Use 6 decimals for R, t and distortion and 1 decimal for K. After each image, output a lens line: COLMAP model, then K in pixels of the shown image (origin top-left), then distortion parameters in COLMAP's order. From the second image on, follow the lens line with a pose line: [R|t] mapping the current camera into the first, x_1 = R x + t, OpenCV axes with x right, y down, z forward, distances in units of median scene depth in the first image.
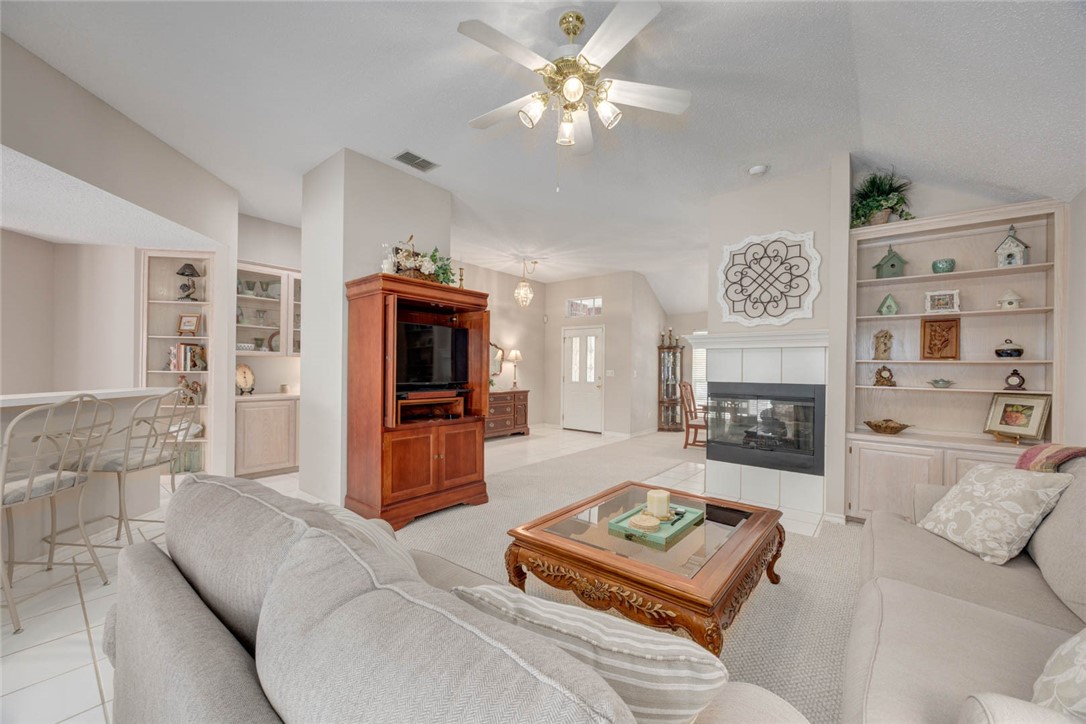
lens RADIAL K [[418.5, 0, 543.5], [0, 418.5, 367.3], [0, 0, 1]] dist [0.001494, 0.000788]
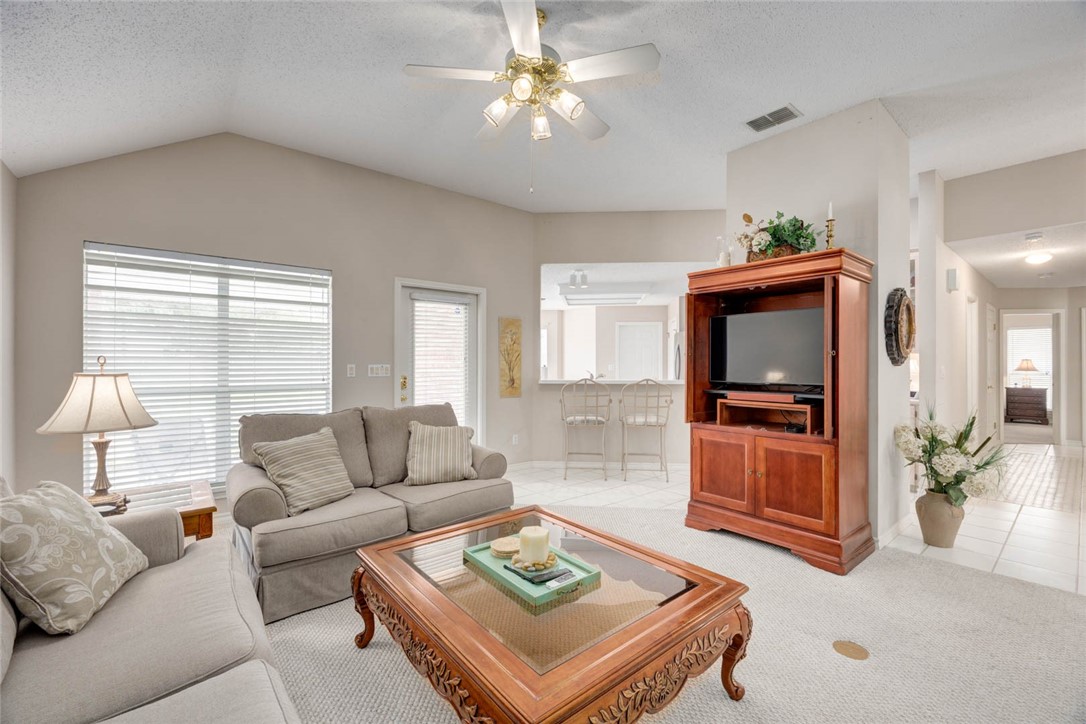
lens RADIAL K [[457.6, 0, 543.6], [0, 457.6, 363.1], [0, 0, 1]] dist [0.000148, 0.000020]
pose [[-0.184332, -0.020783, -0.982644, 0.694350], [-0.006735, 0.999780, -0.019882, 0.019455], [0.982841, 0.002953, -0.184431, 0.745798]]
